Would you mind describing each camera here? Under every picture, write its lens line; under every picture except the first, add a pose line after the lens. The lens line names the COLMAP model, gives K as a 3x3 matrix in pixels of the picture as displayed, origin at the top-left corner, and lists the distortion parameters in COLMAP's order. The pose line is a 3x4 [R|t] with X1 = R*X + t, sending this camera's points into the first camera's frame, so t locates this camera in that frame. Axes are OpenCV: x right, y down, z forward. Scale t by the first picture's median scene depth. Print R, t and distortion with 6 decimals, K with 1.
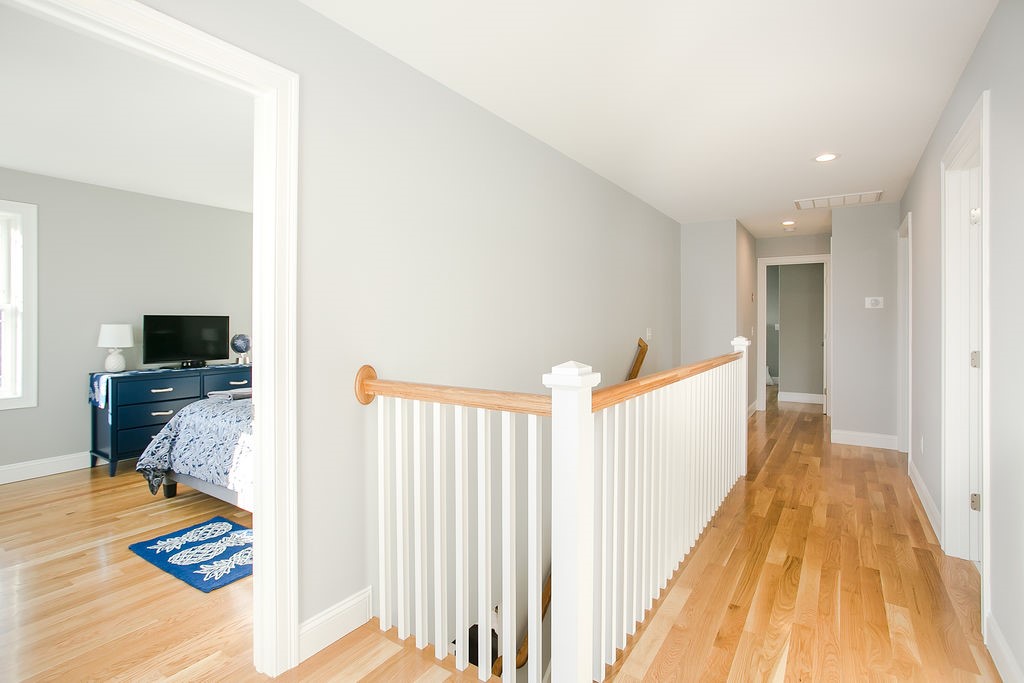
lens RADIAL K [[493.0, 0, 514.4], [0, 493.0, 325.0], [0, 0, 1]] dist [-0.035957, 0.026351]
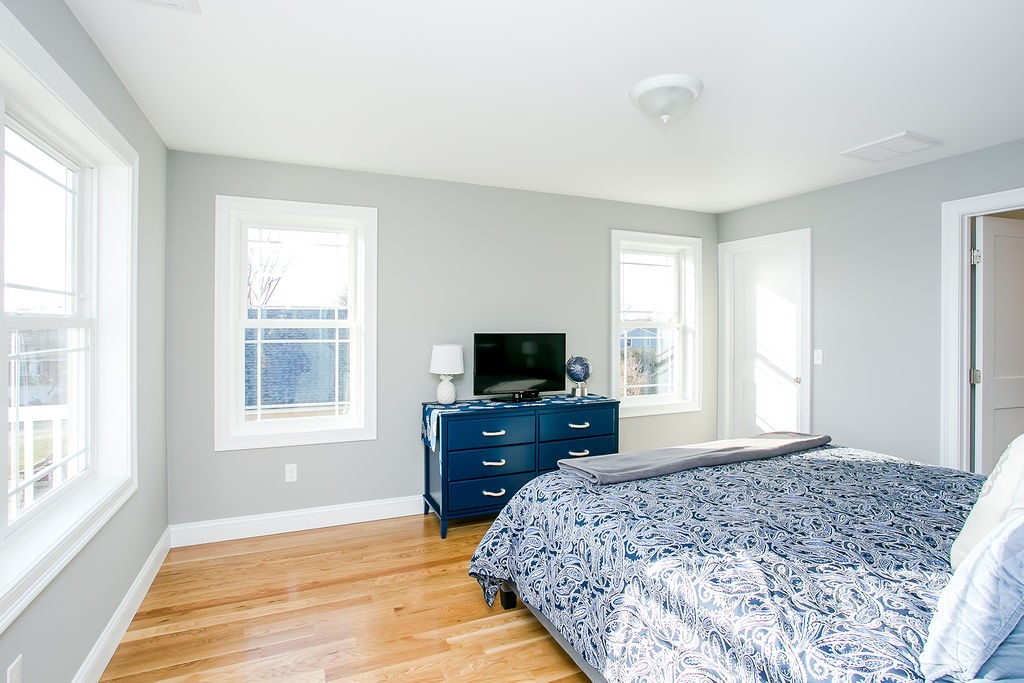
lens RADIAL K [[493.0, 0, 514.4], [0, 493.0, 325.0], [0, 0, 1]] dist [-0.035957, 0.026351]
pose [[0.849445, -0.002069, -0.527674, -0.303104], [-0.001077, 0.999983, -0.005655, -0.032300], [0.527677, 0.005372, 0.849428, 0.378984]]
